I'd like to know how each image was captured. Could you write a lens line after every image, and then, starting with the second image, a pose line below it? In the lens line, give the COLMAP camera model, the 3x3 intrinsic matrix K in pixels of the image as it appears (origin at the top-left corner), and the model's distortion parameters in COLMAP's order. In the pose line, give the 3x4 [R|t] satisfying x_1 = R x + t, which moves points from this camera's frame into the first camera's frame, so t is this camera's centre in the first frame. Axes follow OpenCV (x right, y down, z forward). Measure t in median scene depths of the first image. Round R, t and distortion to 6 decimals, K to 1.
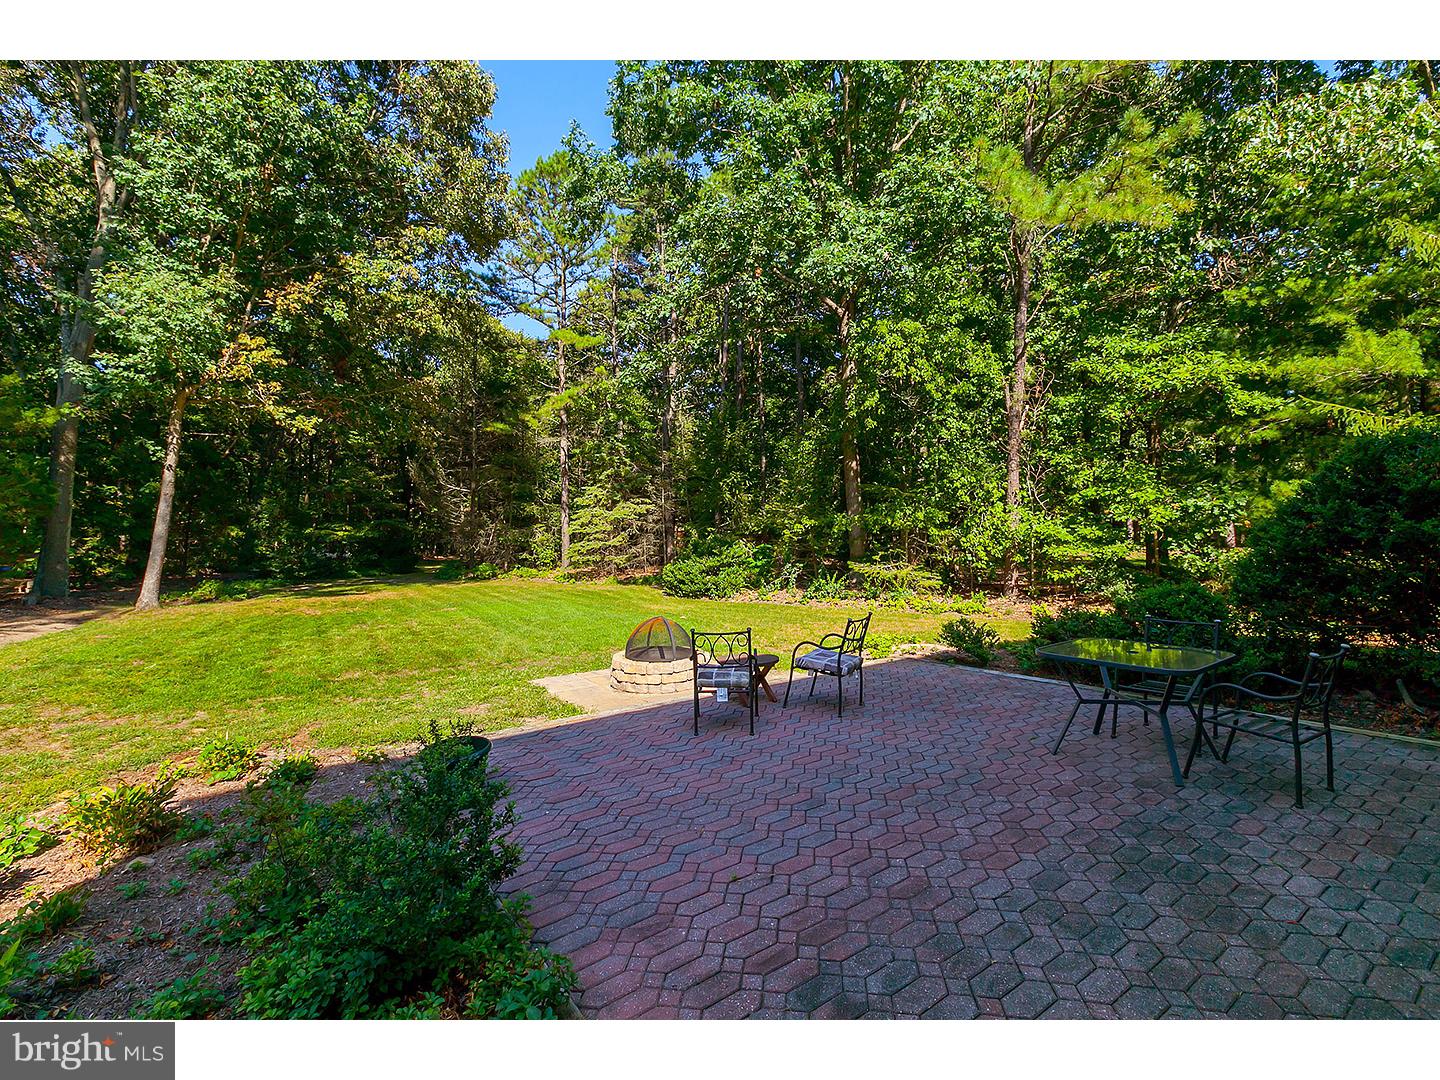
lens RADIAL K [[672.0, 0, 719.6], [0, 672.0, 538.2], [0, 0, 1]] dist [0.001200, 0.000104]
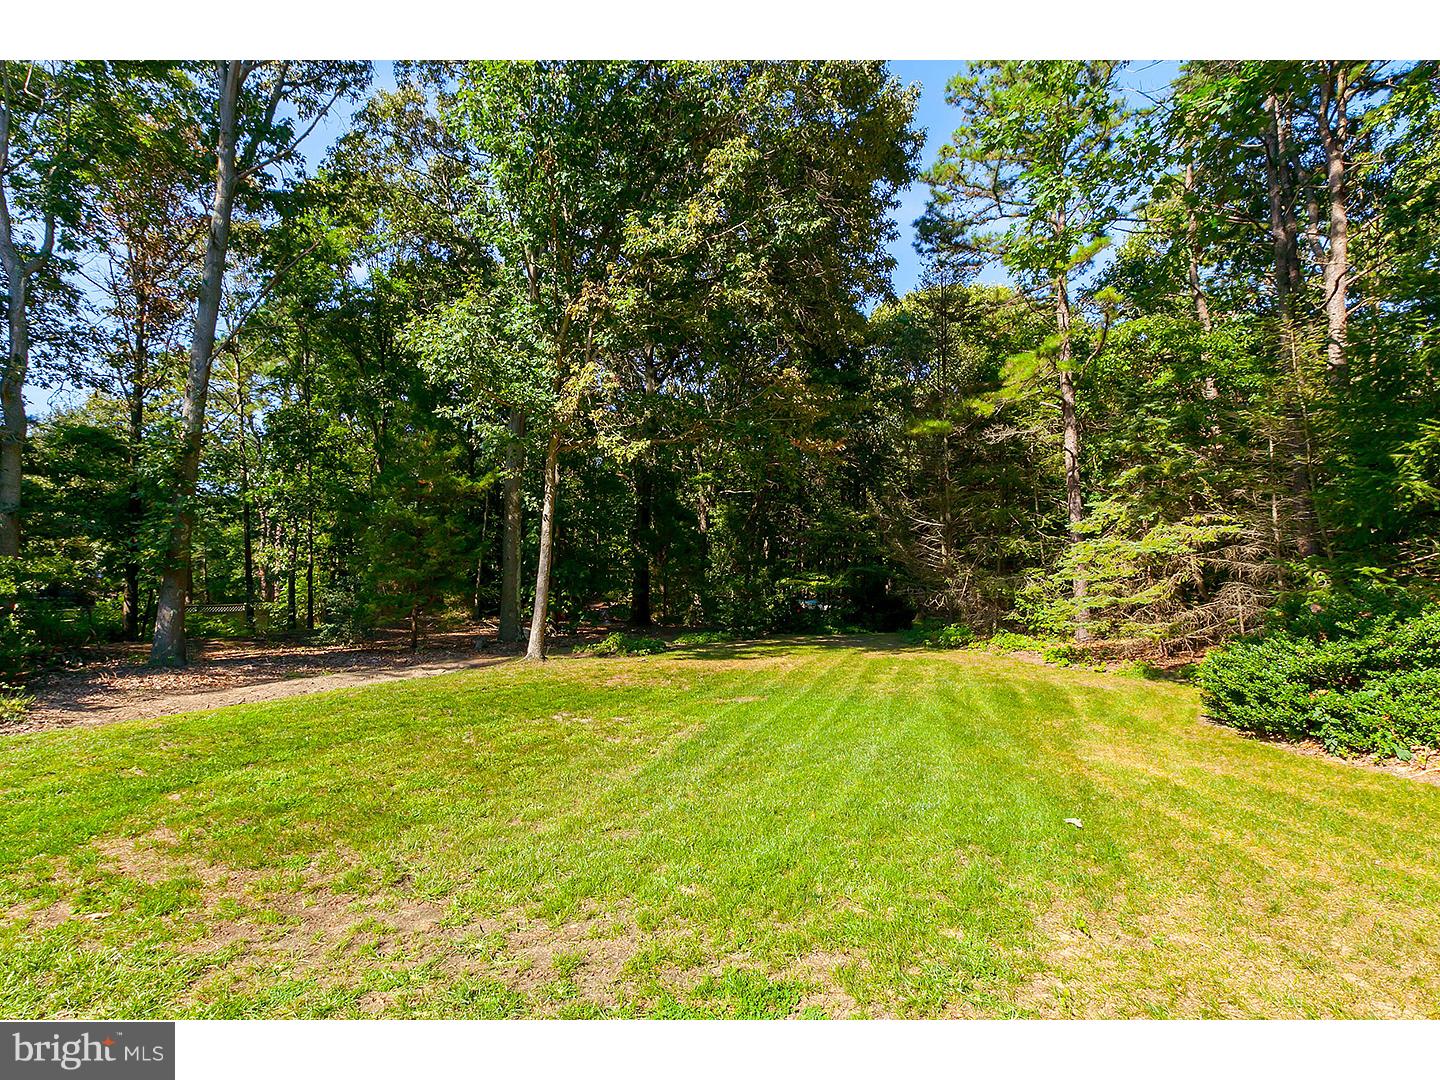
lens RADIAL K [[672.0, 0, 720.3], [0, 672.0, 546.1], [0, 0, 1]] dist [0.001200, 0.000104]
pose [[0.587259, -0.047725, -0.807991, 0.082932], [-0.001420, 0.998198, -0.059991, -0.002587], [0.809398, 0.036377, 0.586133, 0.400601]]
